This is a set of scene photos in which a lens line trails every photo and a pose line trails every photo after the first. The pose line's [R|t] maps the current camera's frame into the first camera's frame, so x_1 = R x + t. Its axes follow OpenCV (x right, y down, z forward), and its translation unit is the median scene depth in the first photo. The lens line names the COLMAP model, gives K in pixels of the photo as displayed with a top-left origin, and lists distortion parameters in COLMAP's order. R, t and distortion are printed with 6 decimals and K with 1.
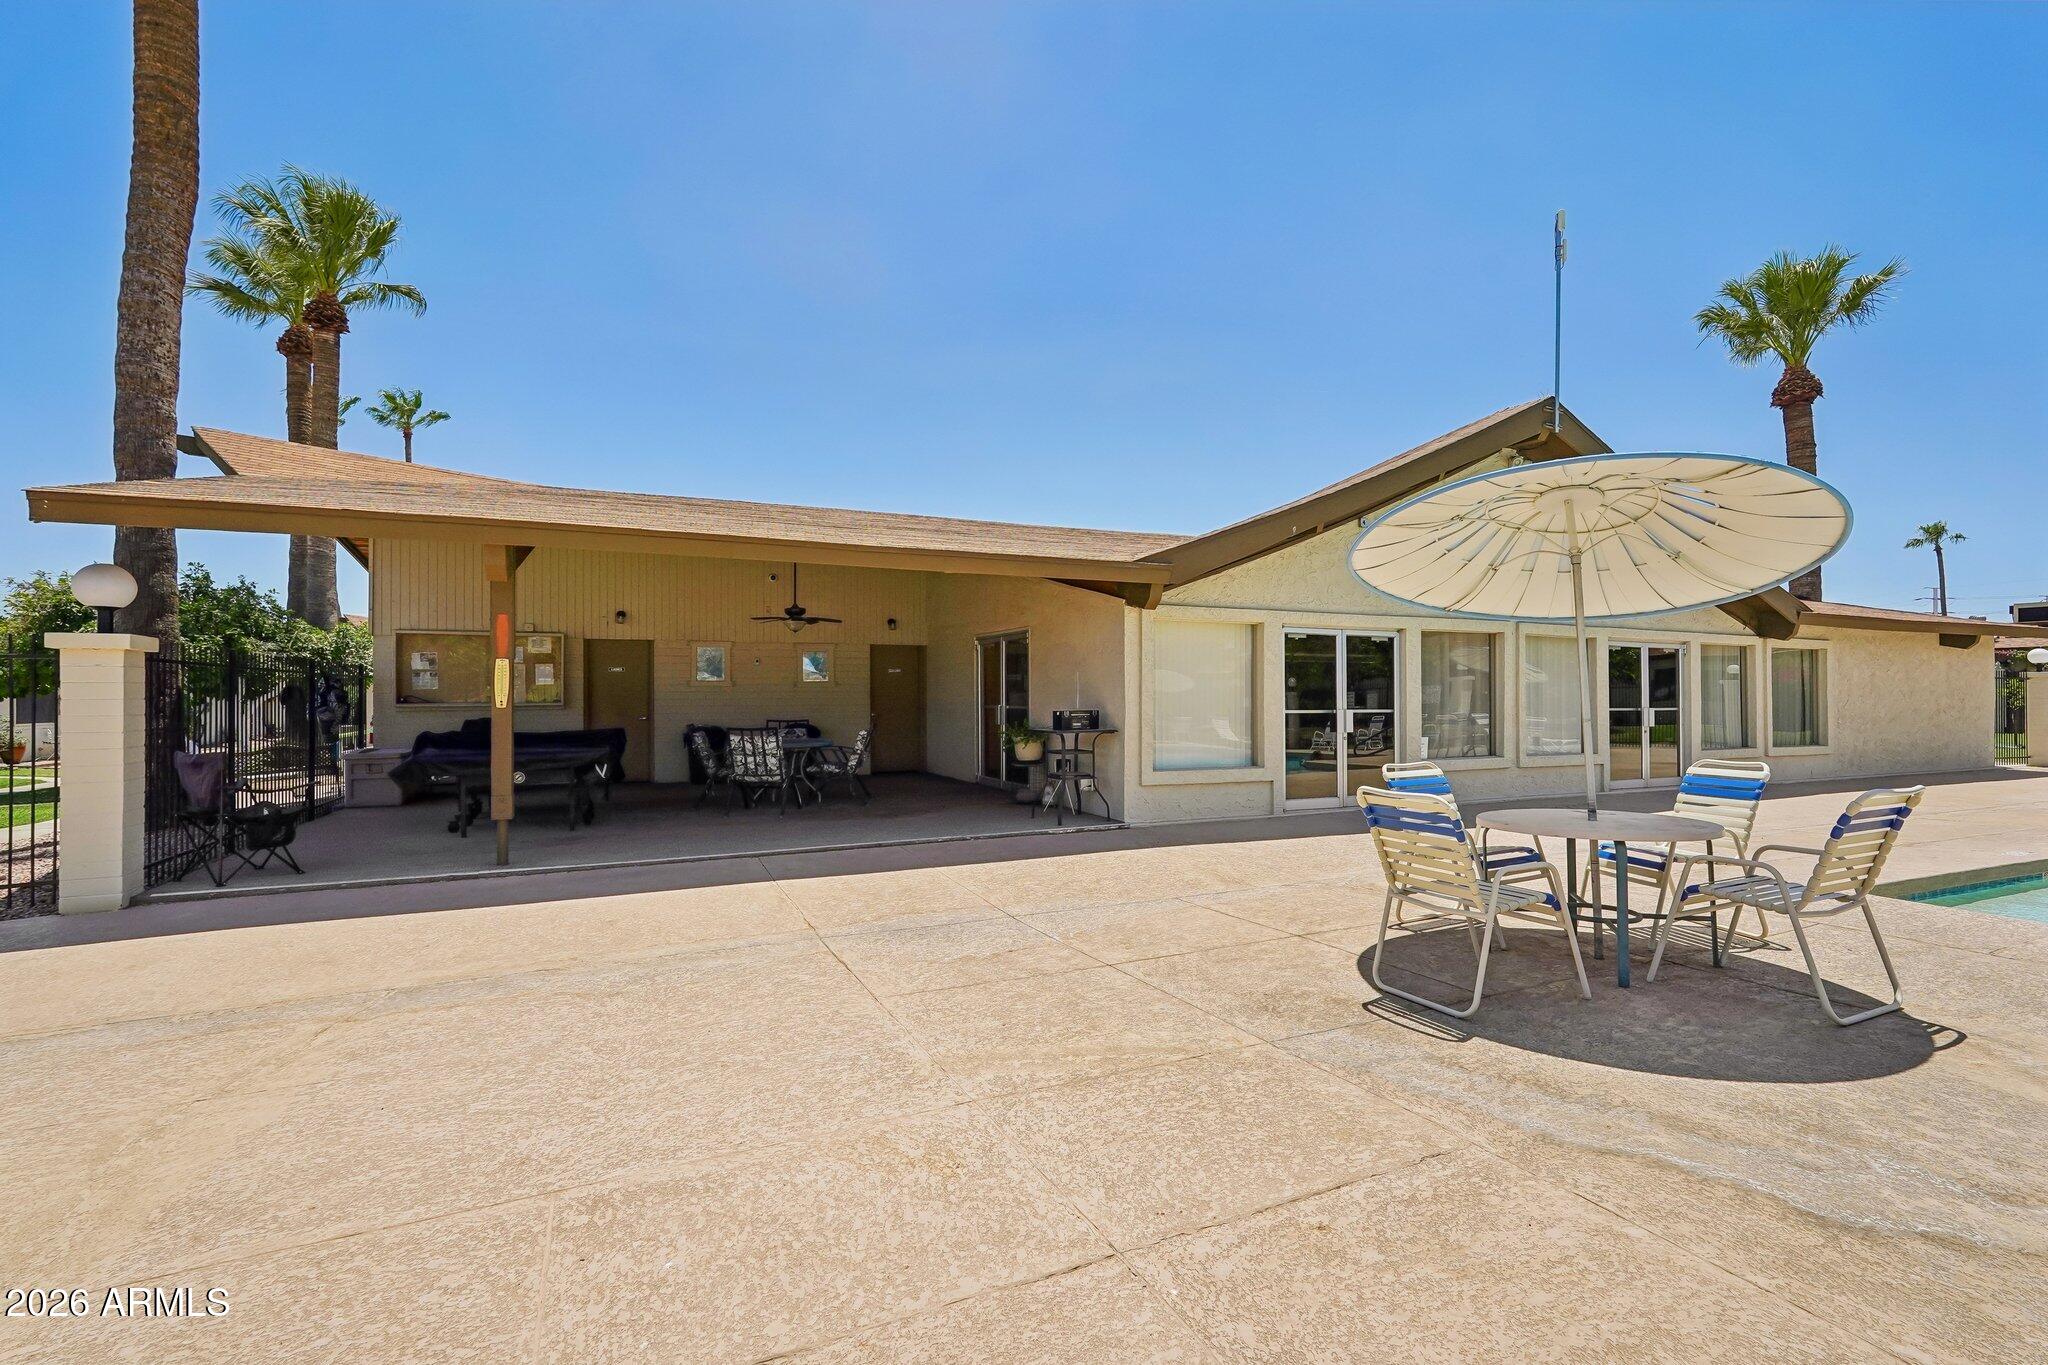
lens RADIAL K [[937.3, 0, 1024.0], [0, 937.3, 682.5], [0, 0, 1]] dist [0.001748, 0.000378]
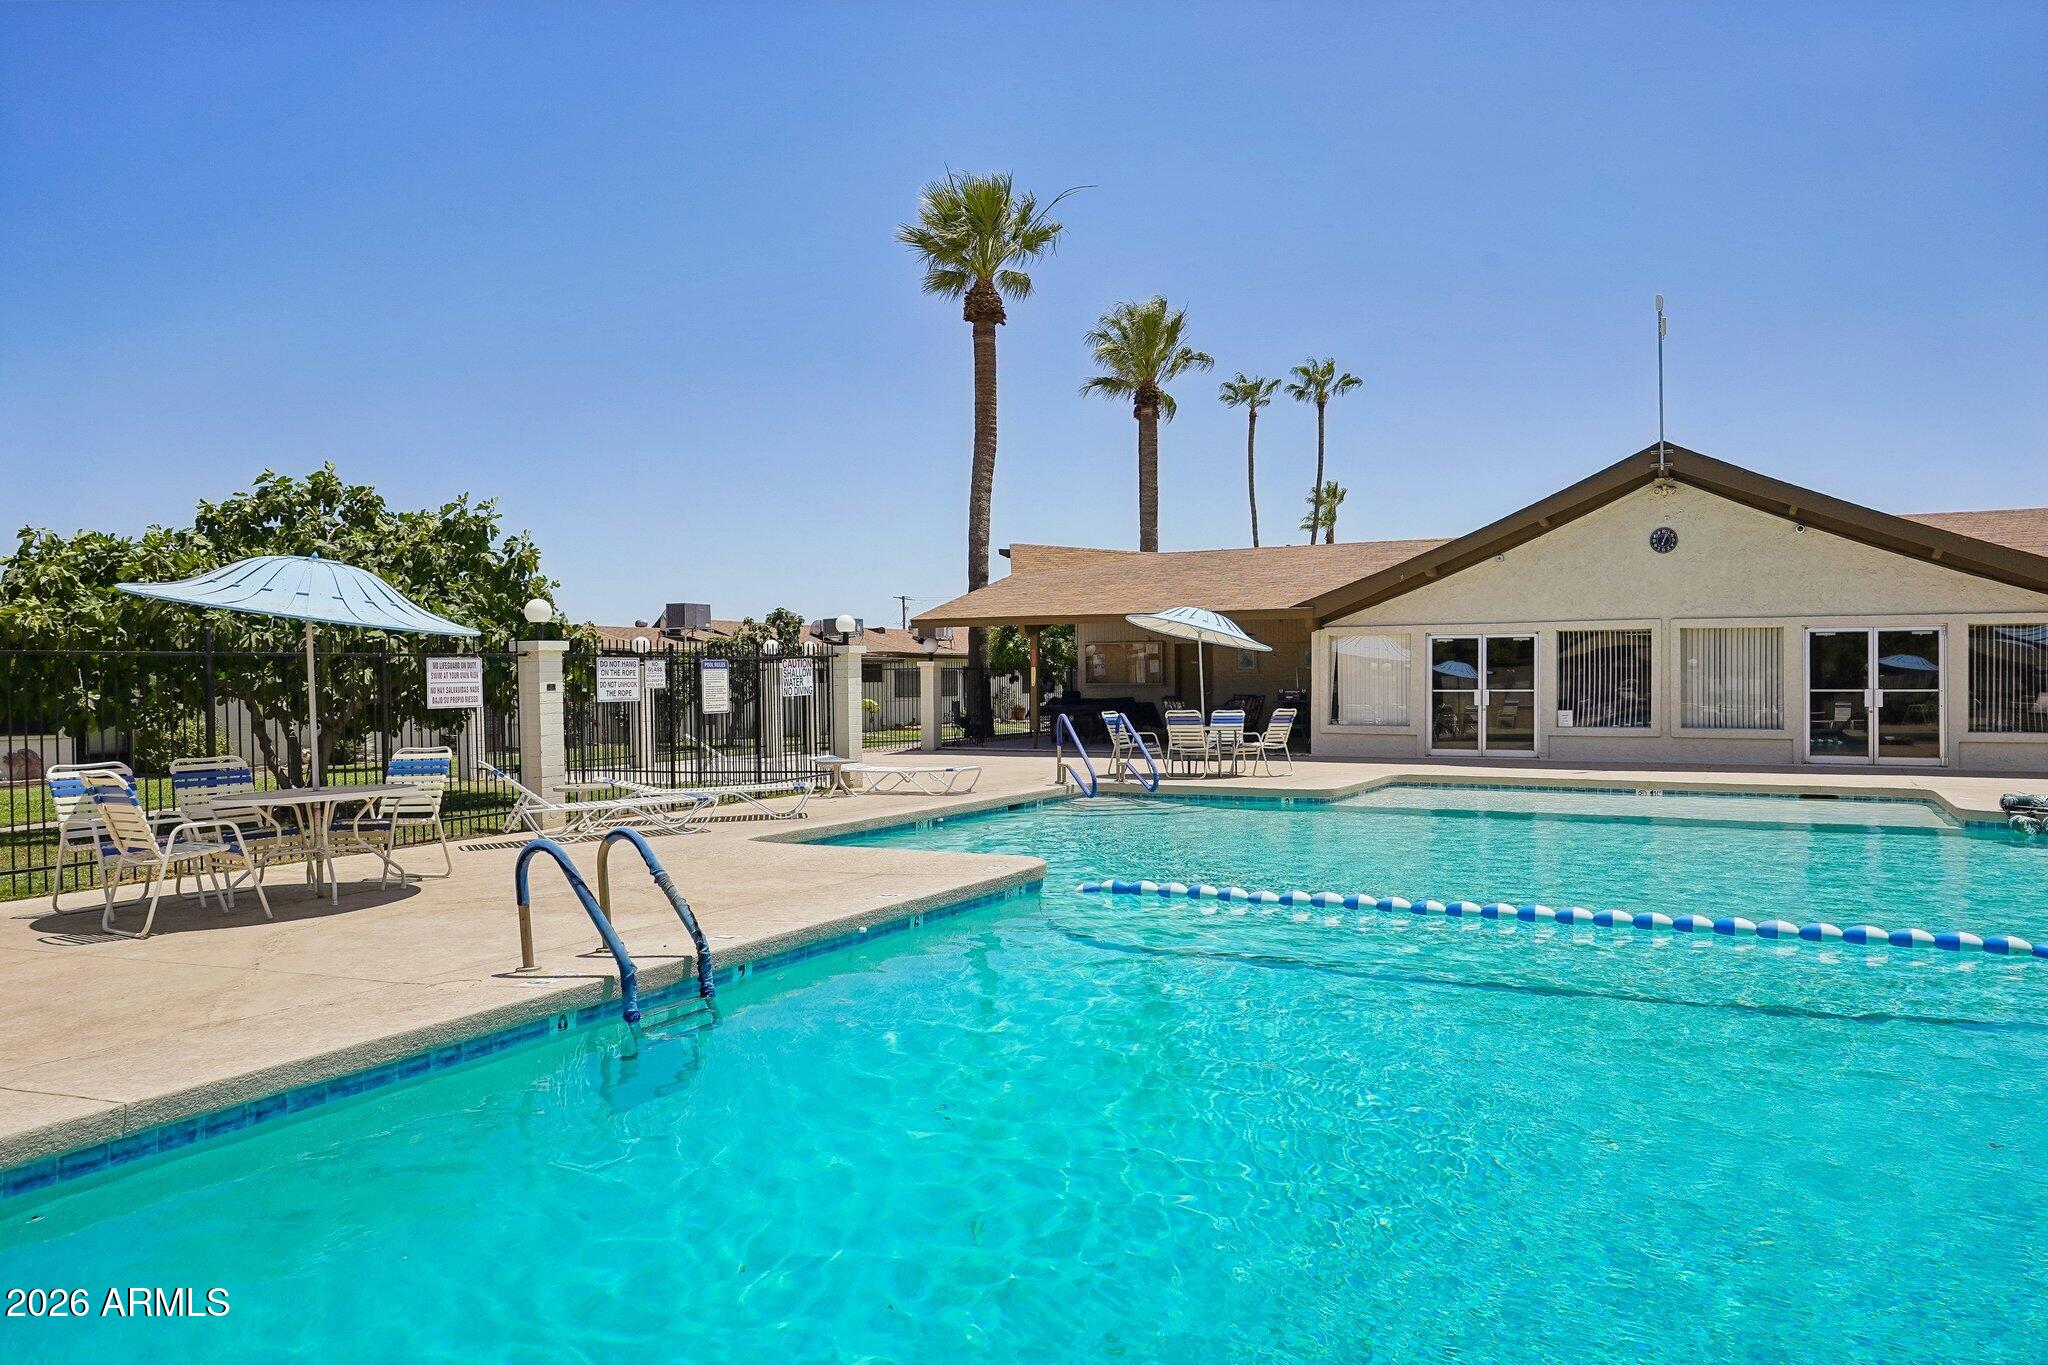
lens RADIAL K [[1410.4, 0, 1024.0], [0, 1410.4, 682.5], [0, 0, 1]] dist [-0.000241, -0.000088]
pose [[0.620126, 0.002021, -0.784499, 1.361303], [0.023200, 0.999512, 0.020914, -0.037654], [0.784159, -0.031170, 0.619777, -0.760746]]
